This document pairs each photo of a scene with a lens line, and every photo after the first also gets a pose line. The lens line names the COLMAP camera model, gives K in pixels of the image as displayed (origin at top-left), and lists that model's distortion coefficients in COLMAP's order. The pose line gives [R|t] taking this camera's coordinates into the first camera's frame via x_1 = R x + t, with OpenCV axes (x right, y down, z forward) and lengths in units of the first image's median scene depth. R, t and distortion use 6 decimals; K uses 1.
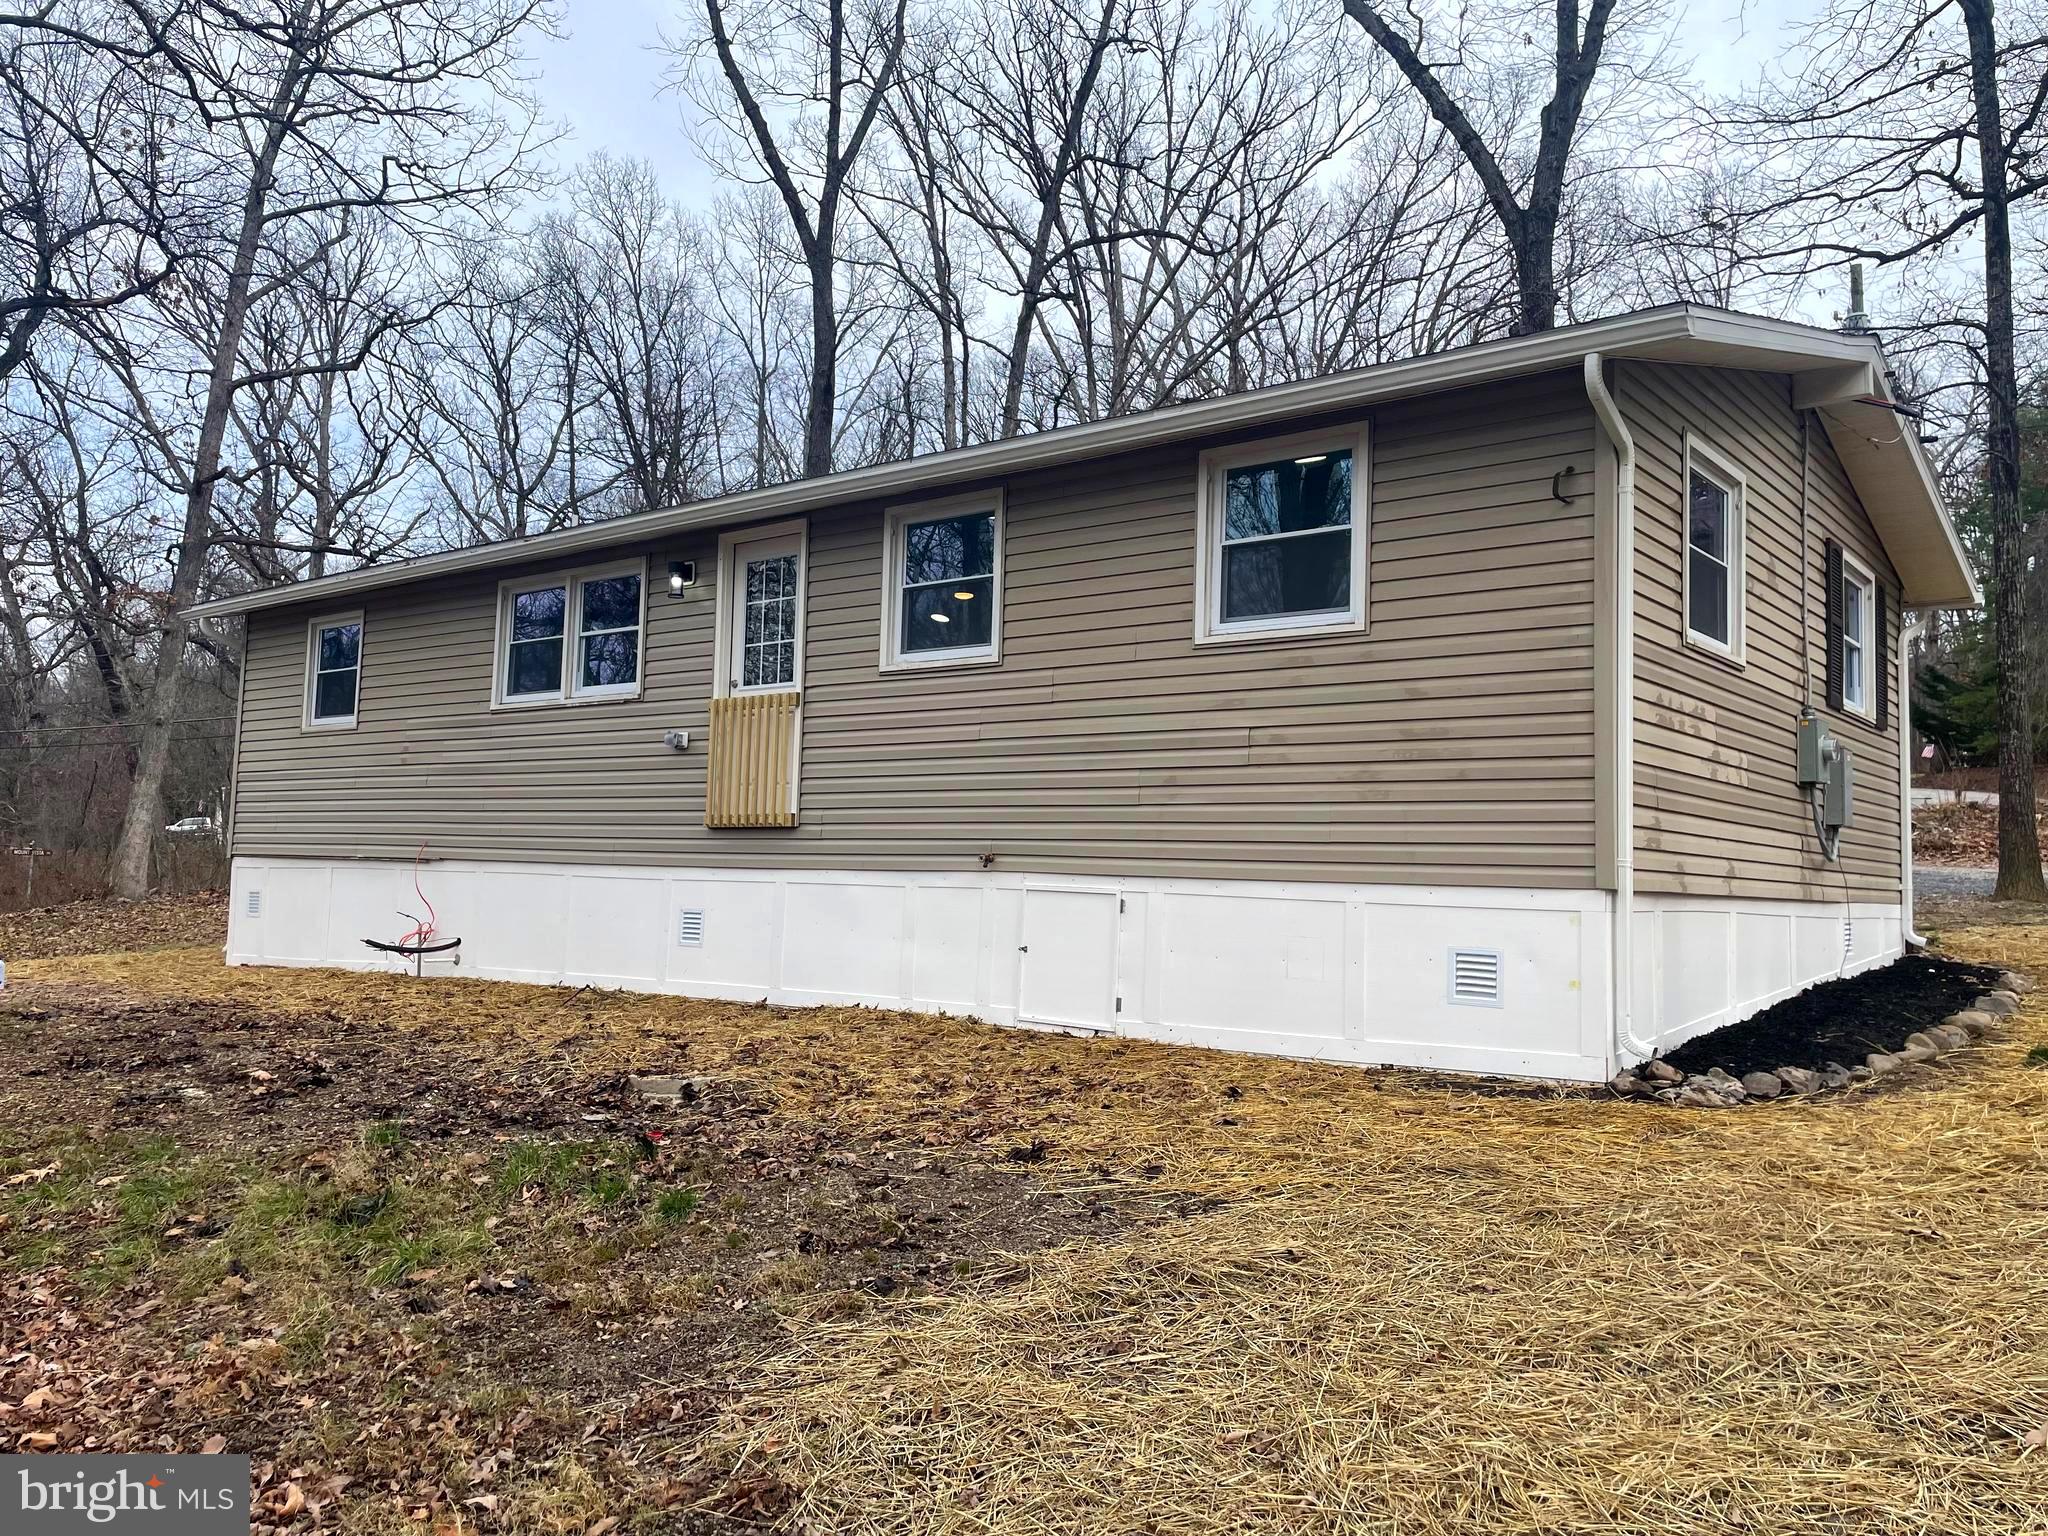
lens RADIAL K [[1564.2, 0, 1035.9], [0, 1564.2, 755.2], [0, 0, 1]] dist [0.099296, -0.138712]
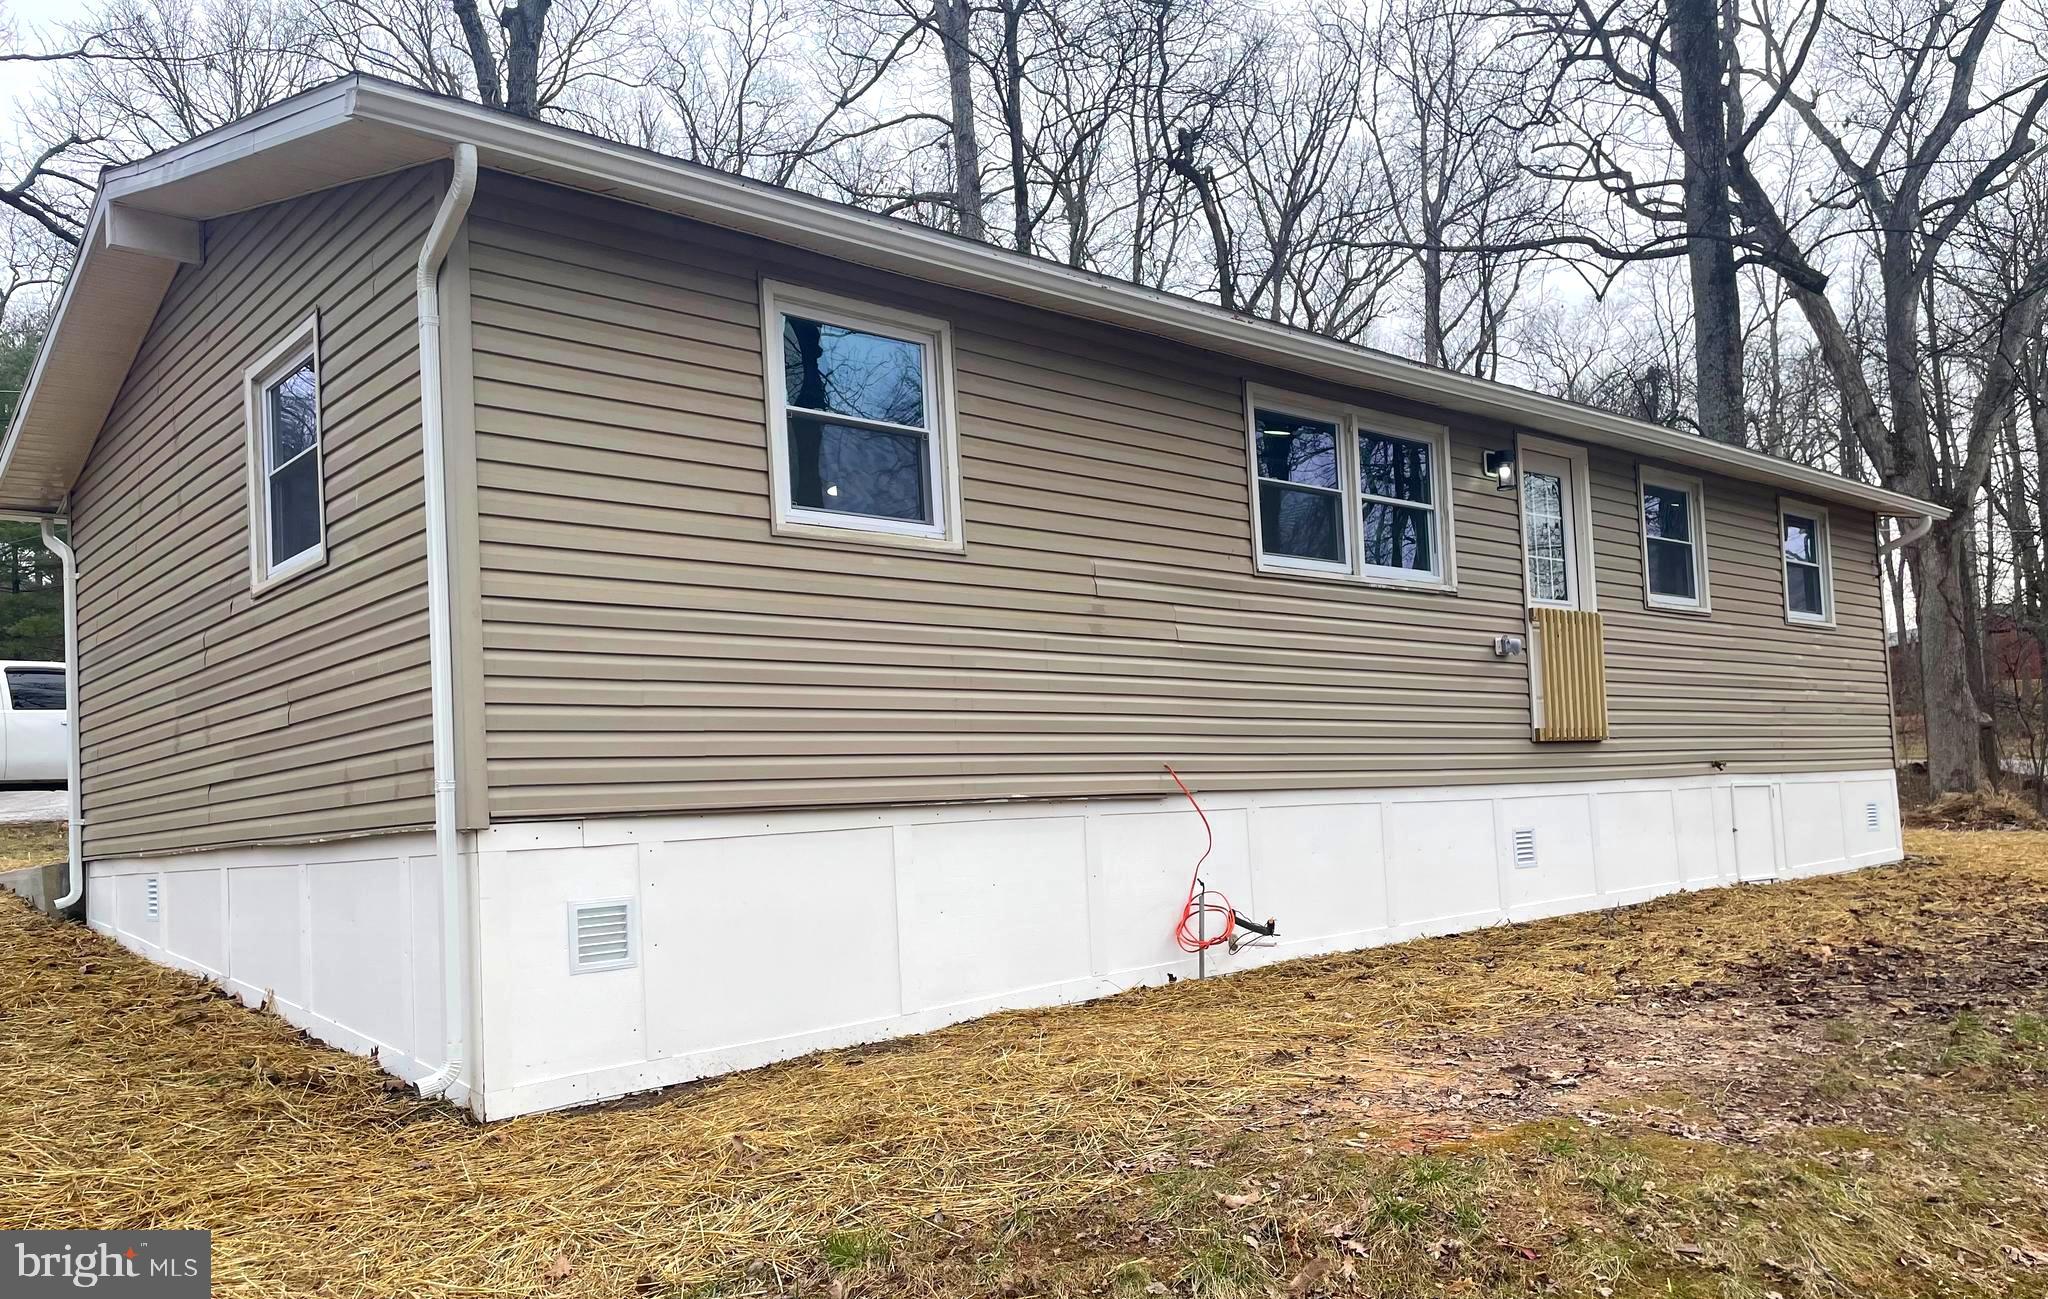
lens RADIAL K [[2229.7, 0, 1023.7], [0, 2229.7, 653.4], [0, 0, 1]] dist [0.003998, 0.001275]
pose [[0.000526, 0.049144, 0.998792, -1.373281], [-0.026619, 0.998438, -0.049112, 0.059264], [-0.999646, -0.026561, 0.001834, 1.147907]]
